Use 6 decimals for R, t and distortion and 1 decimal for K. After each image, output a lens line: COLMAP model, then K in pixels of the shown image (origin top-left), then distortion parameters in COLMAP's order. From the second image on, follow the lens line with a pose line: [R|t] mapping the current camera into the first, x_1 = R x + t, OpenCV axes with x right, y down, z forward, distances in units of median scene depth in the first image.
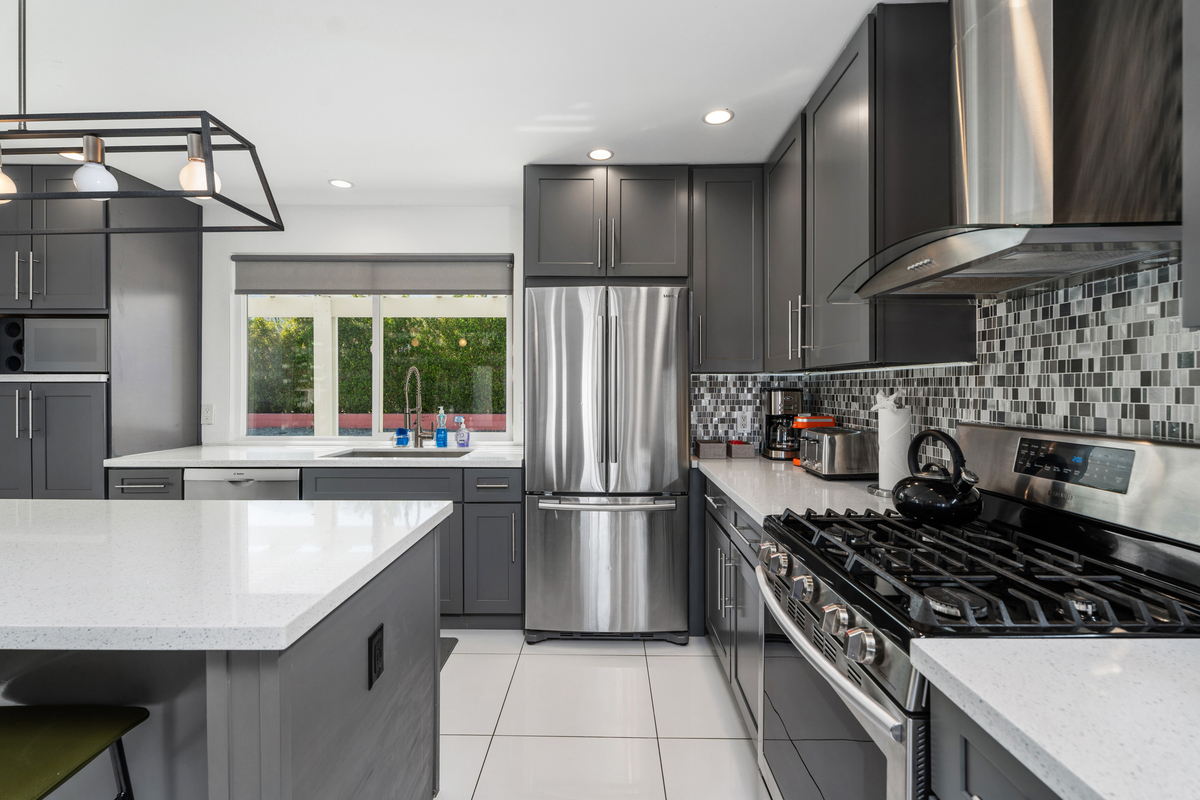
lens RADIAL K [[548.0, 0, 600.3], [0, 548.0, 394.4], [0, 0, 1]] dist [-0.000064, -0.000017]
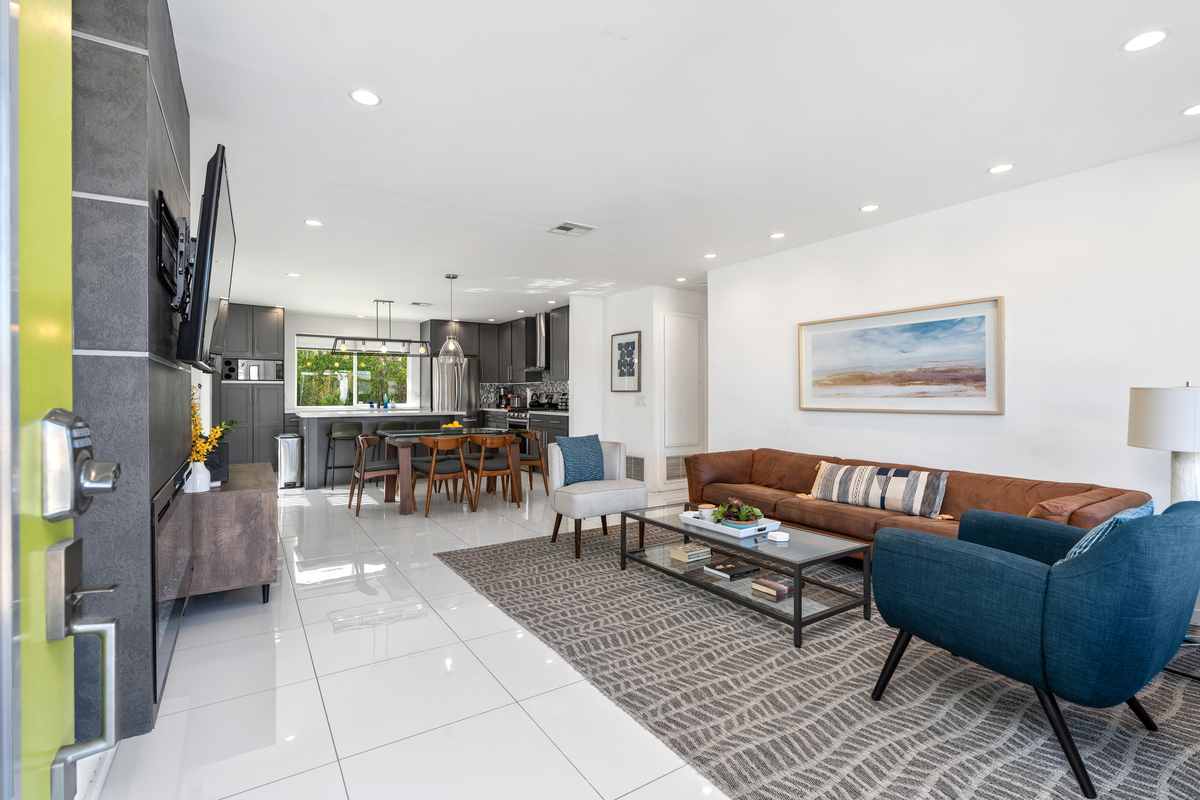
lens RADIAL K [[548.0, 0, 601.7], [0, 548.0, 397.9], [0, 0, 1]] dist [-0.000064, -0.000017]
pose [[0.832988, -0.003174, 0.553282, -1.157585], [0.007268, 0.999960, -0.005204, 0.083256], [-0.553244, 0.008356, 0.832978, -2.427182]]
